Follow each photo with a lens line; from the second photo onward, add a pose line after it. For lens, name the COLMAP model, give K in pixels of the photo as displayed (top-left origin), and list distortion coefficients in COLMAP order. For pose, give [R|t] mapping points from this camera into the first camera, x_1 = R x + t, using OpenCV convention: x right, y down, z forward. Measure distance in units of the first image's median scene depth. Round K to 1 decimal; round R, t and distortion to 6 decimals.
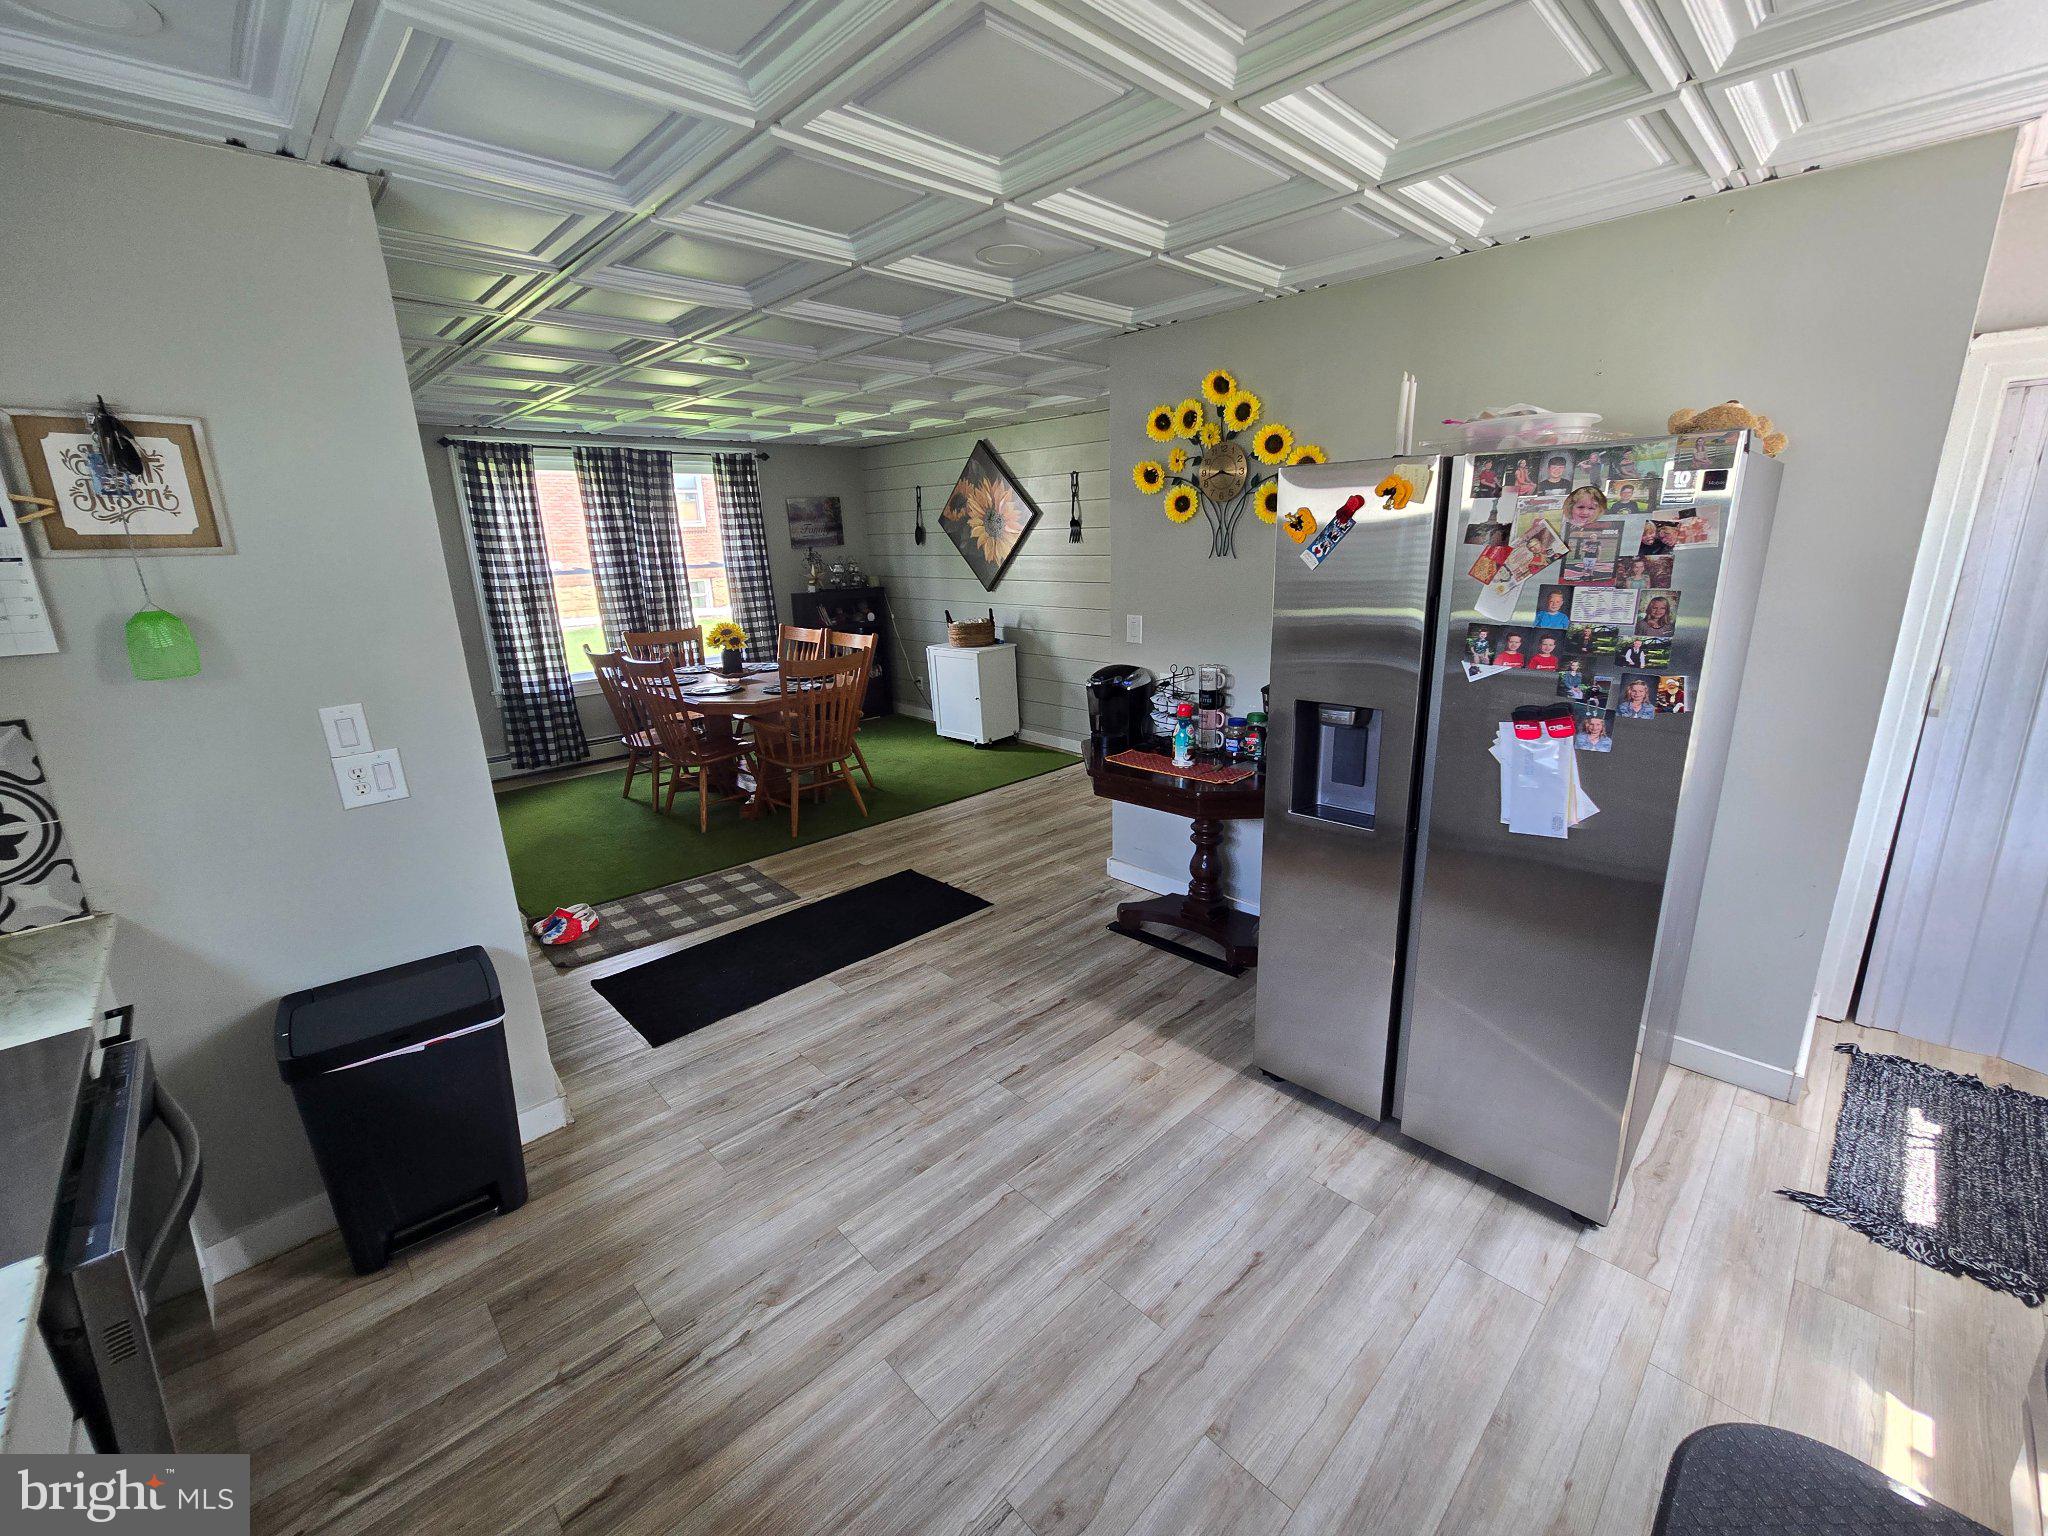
lens RADIAL K [[842.1, 0, 1027.5], [0, 842.1, 763.4], [0, 0, 1]] dist [-0.000605, 0.000493]
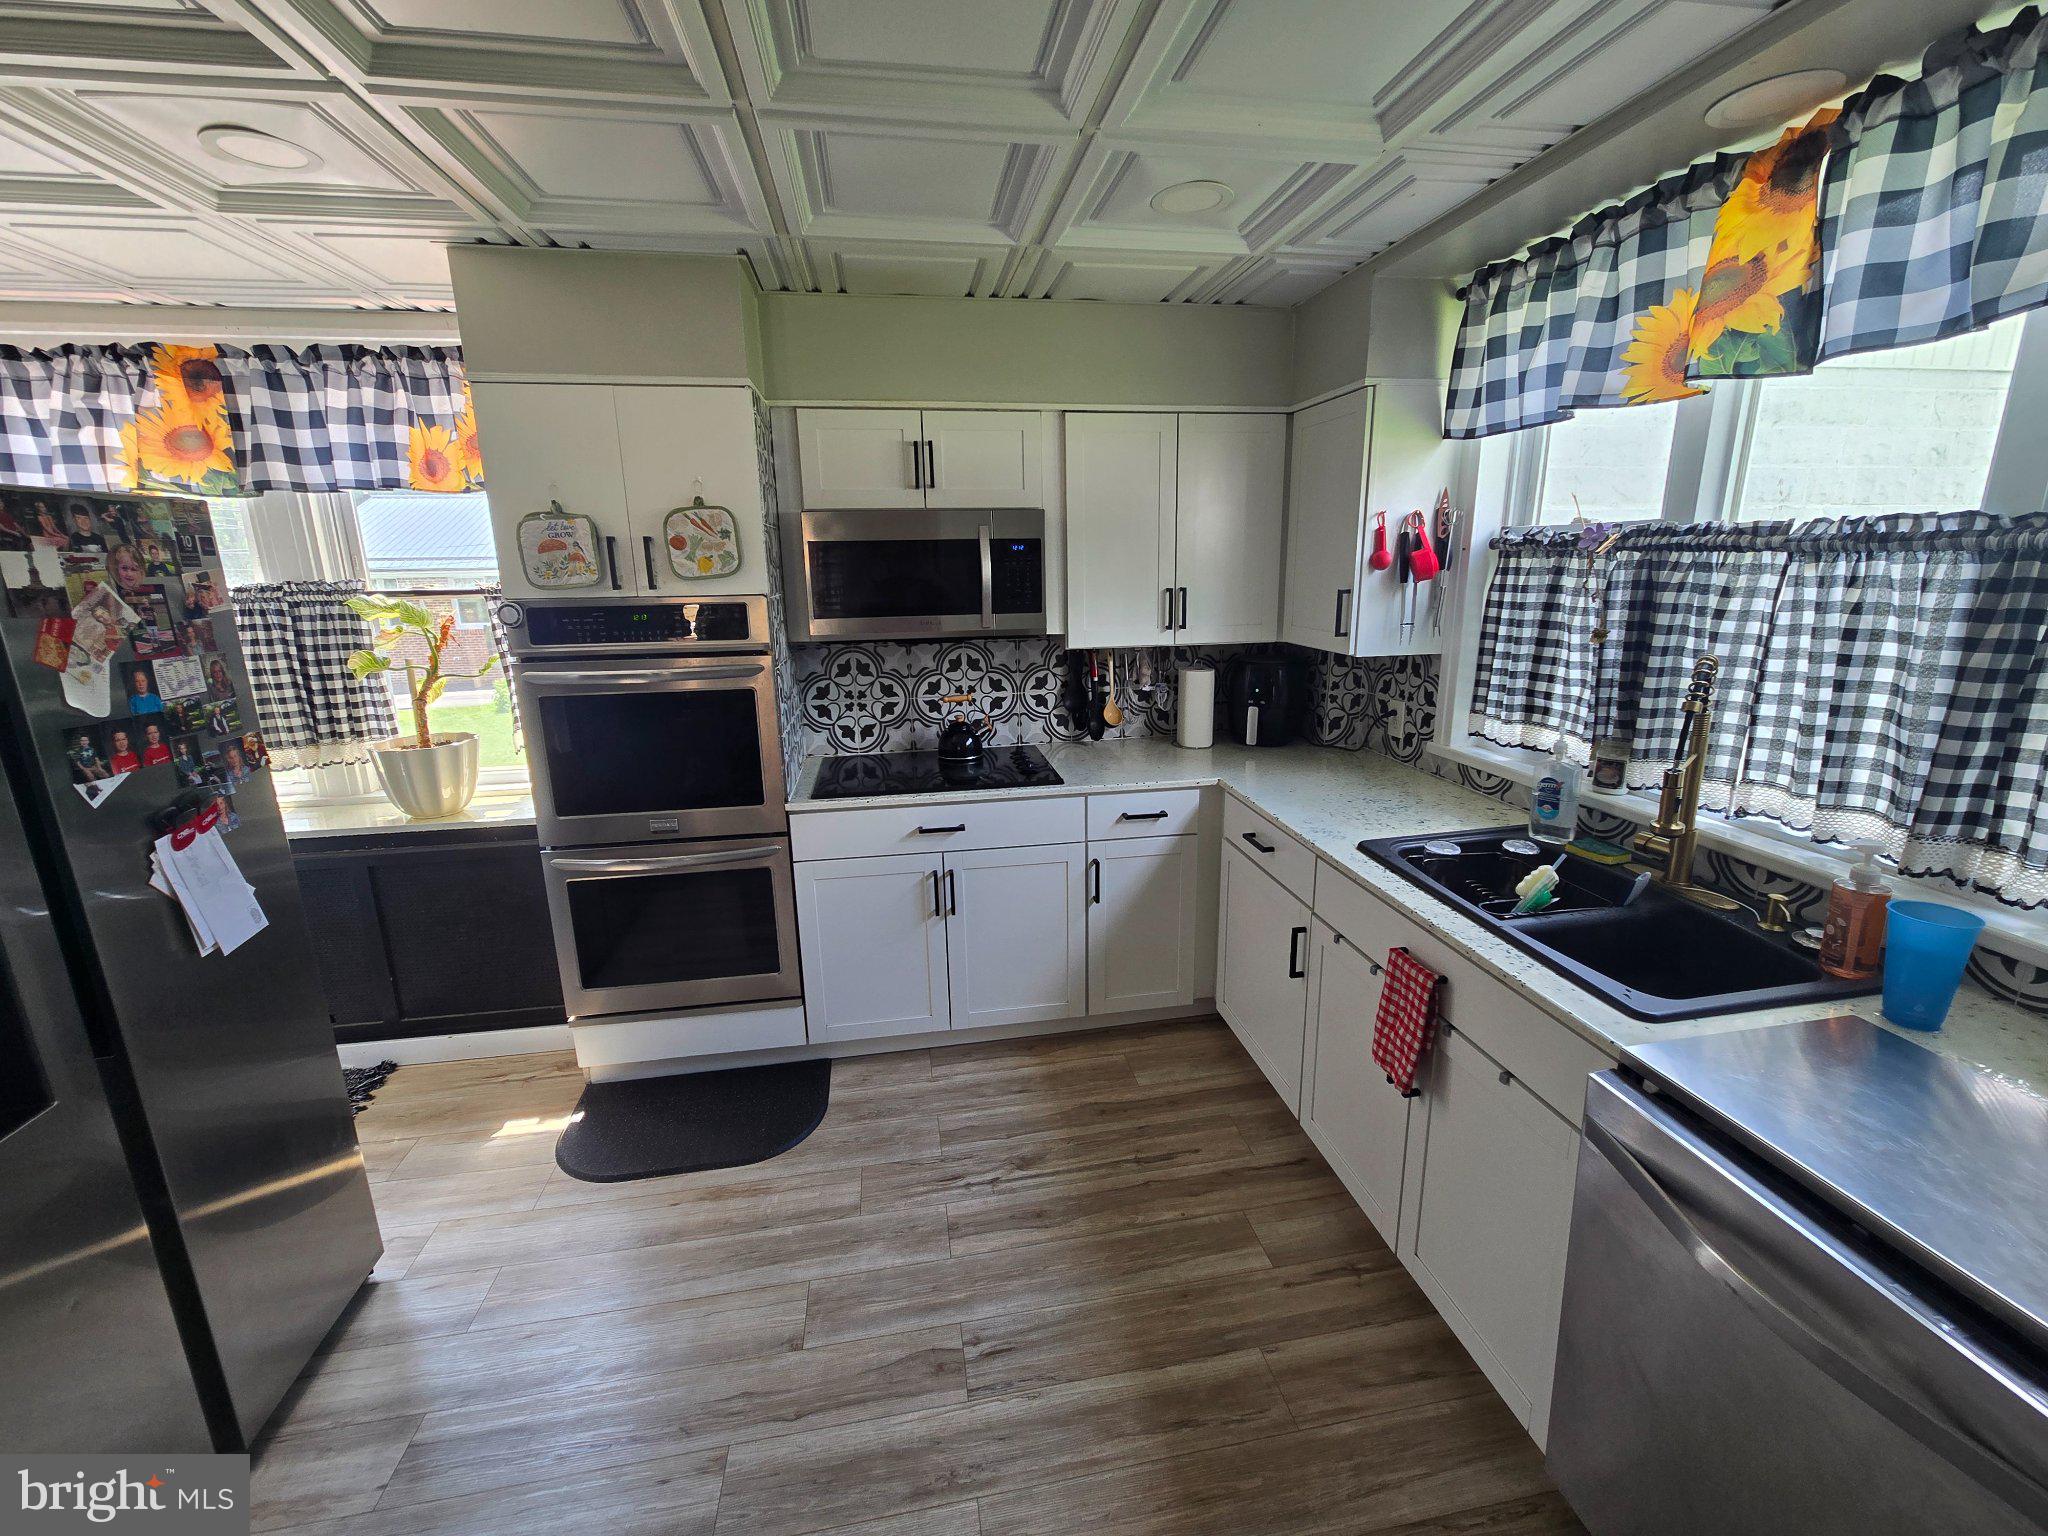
lens RADIAL K [[842.1, 0, 1031.8], [0, 842.1, 761.8], [0, 0, 1]] dist [-0.000605, 0.000493]
pose [[-0.821480, -0.093225, 0.562565, -0.522940], [0.188260, 0.886893, 0.421875, -0.288114], [-0.538265, 0.452470, -0.711014, 1.088571]]
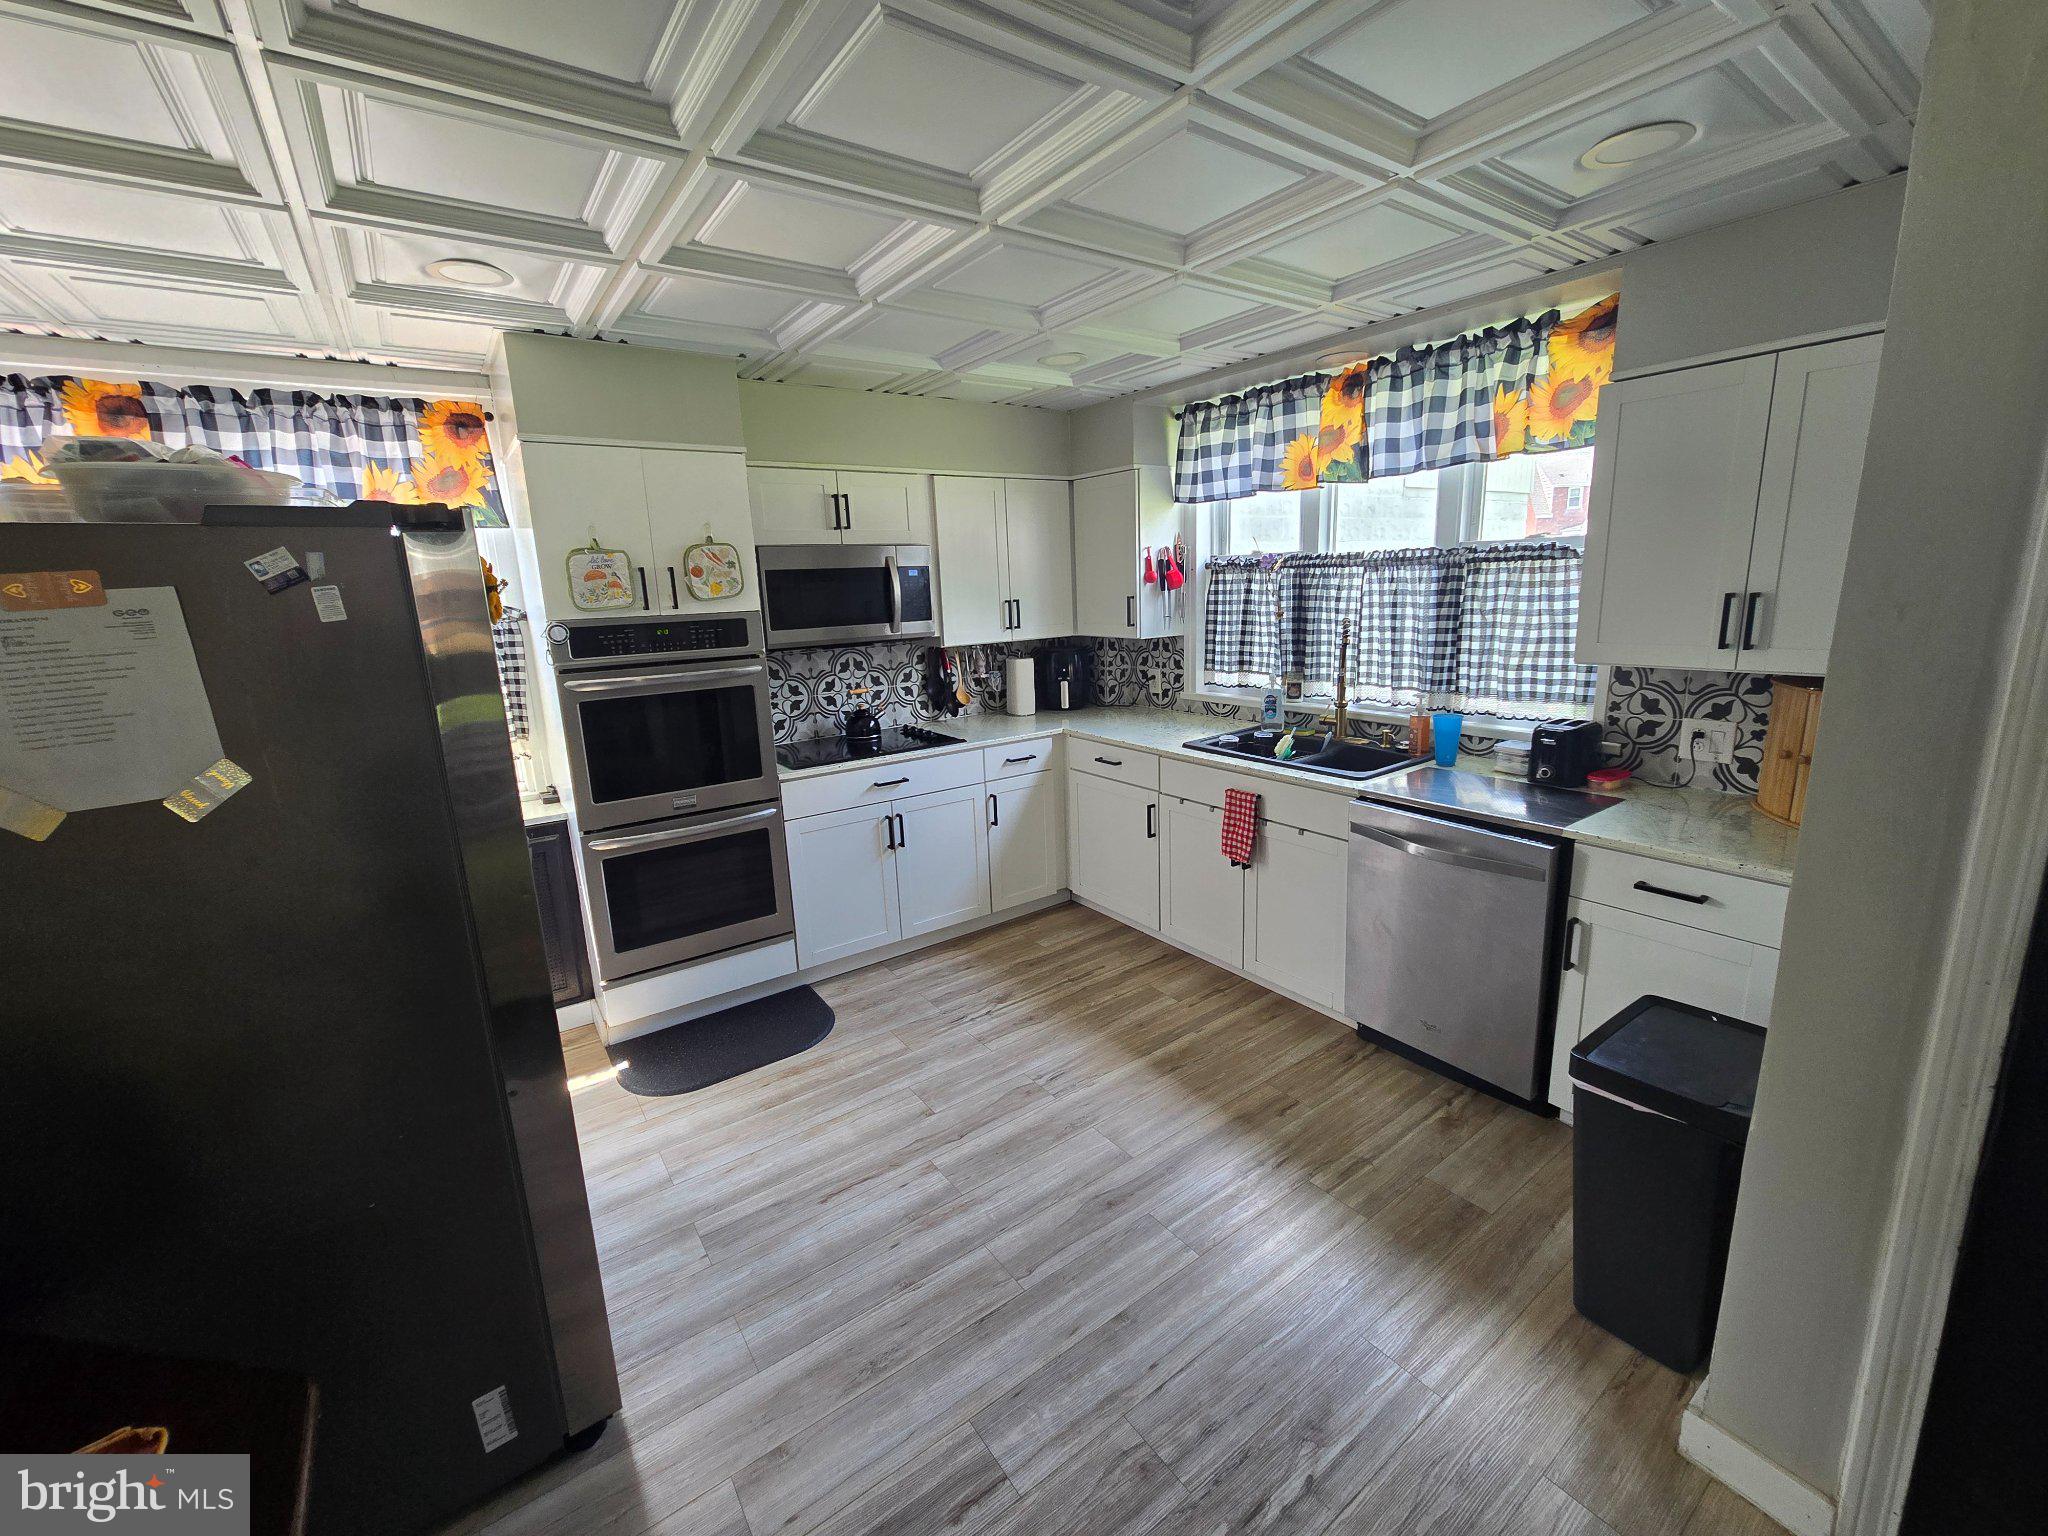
lens RADIAL K [[842.1, 0, 1030.1], [0, 842.1, 760.5], [0, 0, 1]] dist [-0.000605, 0.000493]
pose [[-0.986199, 0.031025, 0.162633, -0.230412], [0.102638, 0.885324, 0.453505, -0.485280], [-0.129913, 0.463938, -0.876290, 1.799135]]
